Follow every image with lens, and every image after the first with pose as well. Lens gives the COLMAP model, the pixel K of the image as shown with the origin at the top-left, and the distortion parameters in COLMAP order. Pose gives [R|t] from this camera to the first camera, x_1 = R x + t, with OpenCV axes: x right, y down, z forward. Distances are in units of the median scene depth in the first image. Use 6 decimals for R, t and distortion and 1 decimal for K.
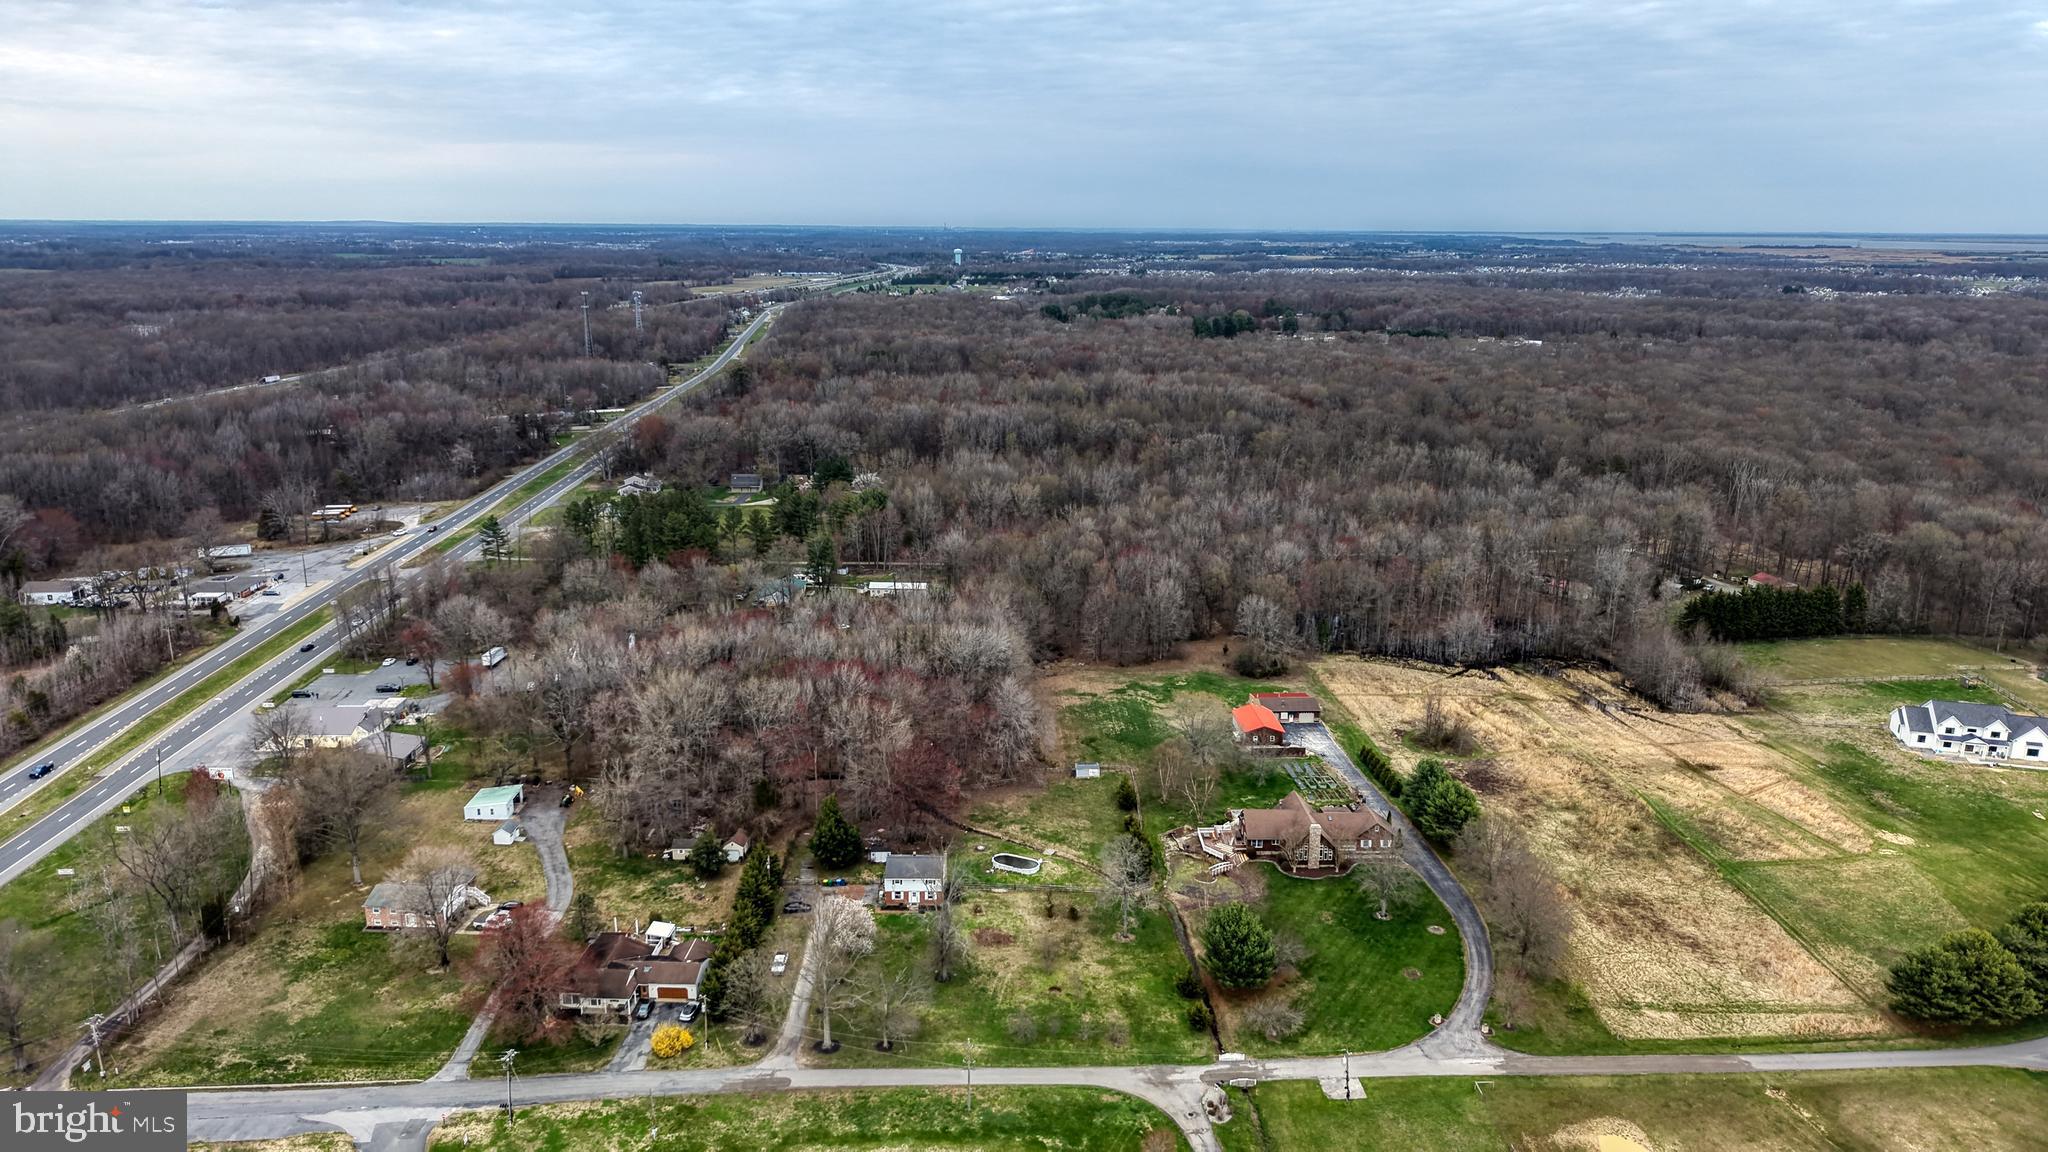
lens RADIAL K [[1367.4, 0, 1023.6], [0, 1367.4, 568.8], [0, 0, 1]] dist [0.040421, -0.043279]
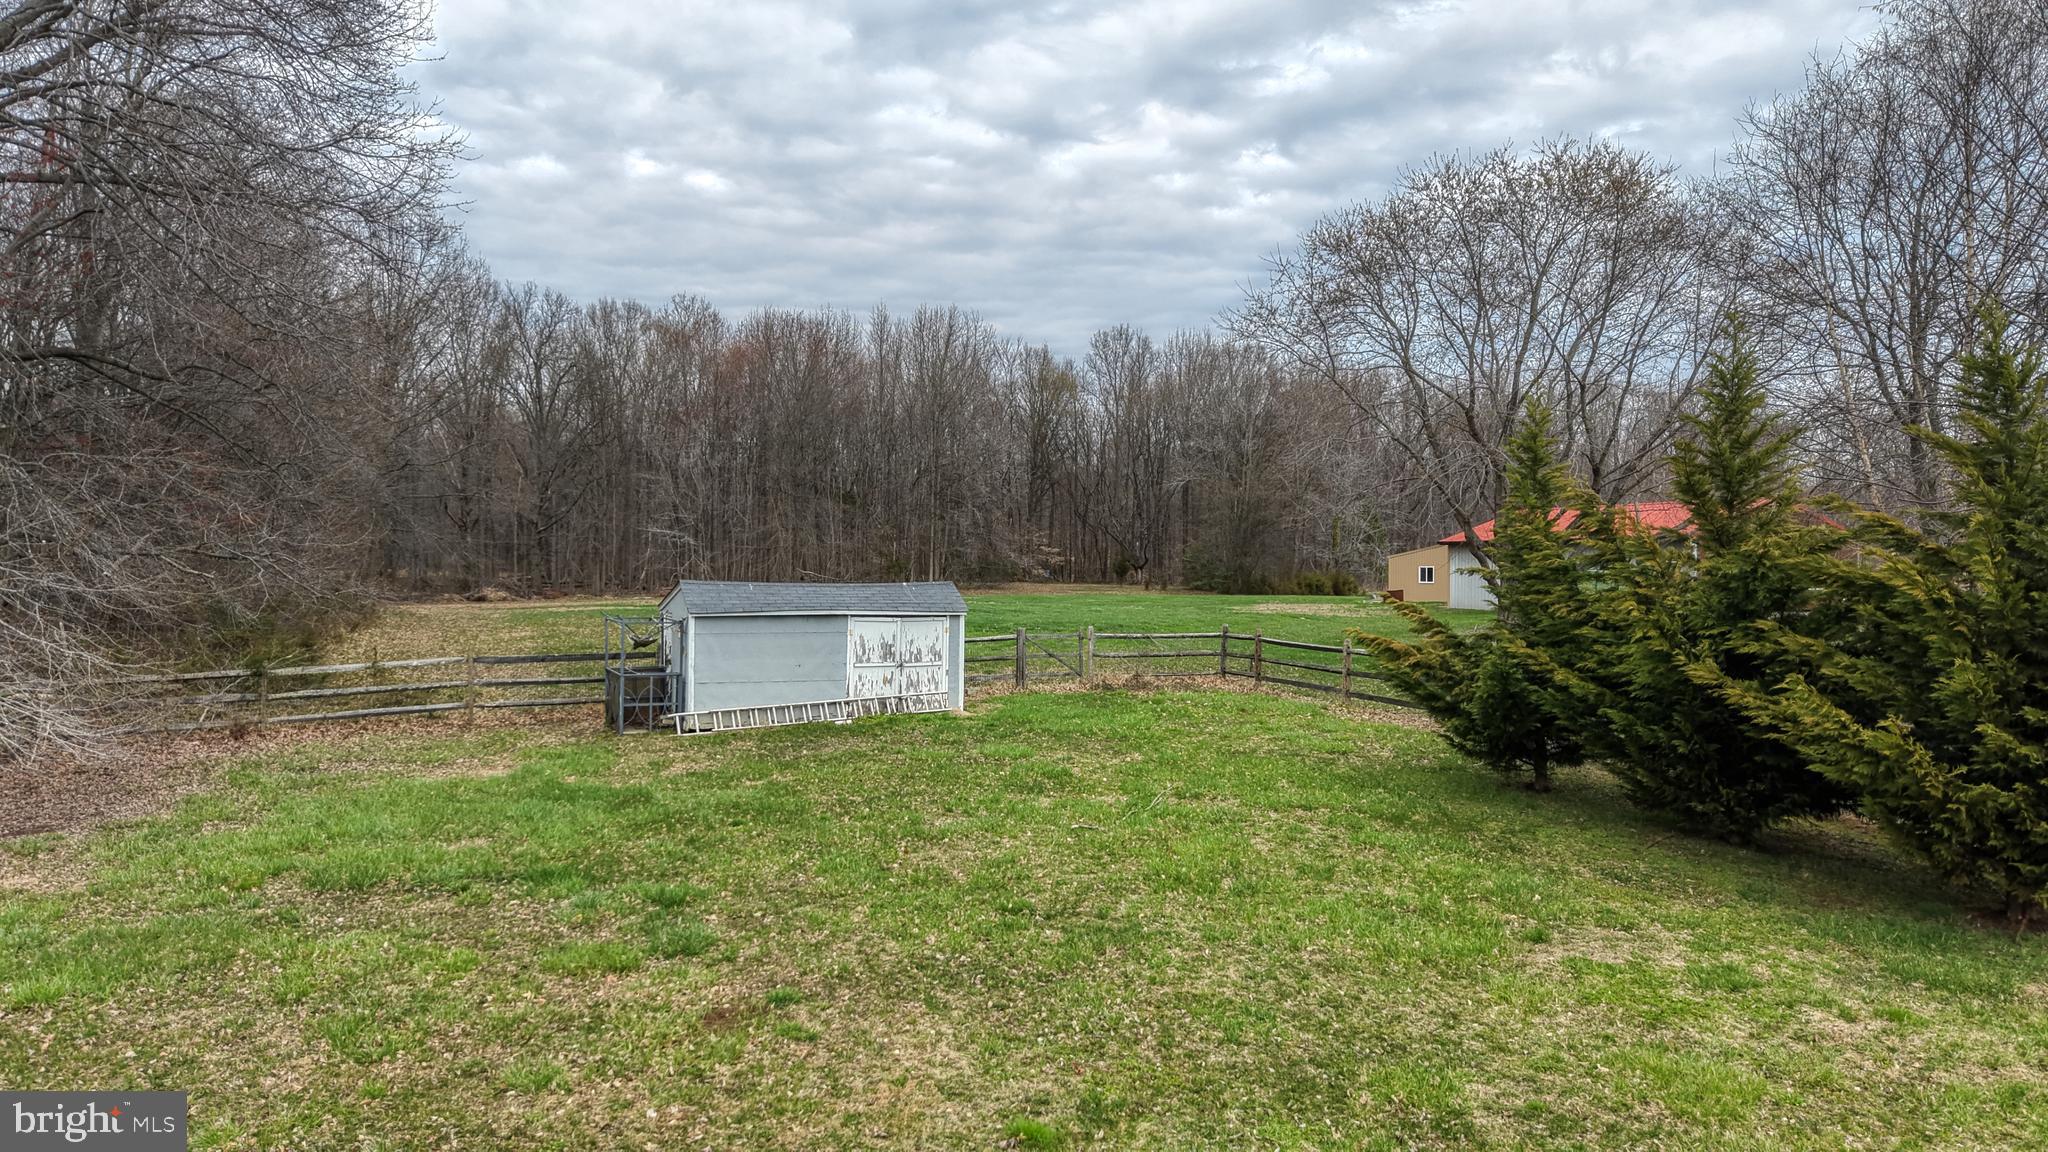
lens RADIAL K [[1367.4, 0, 1036.7], [0, 1367.4, 580.0], [0, 0, 1]] dist [0.040421, -0.043279]
pose [[0.940767, -0.001767, 0.339048, 0.036023], [0.082462, 0.971152, -0.223748, 0.189343], [-0.328872, 0.238453, 0.913774, 1.067573]]
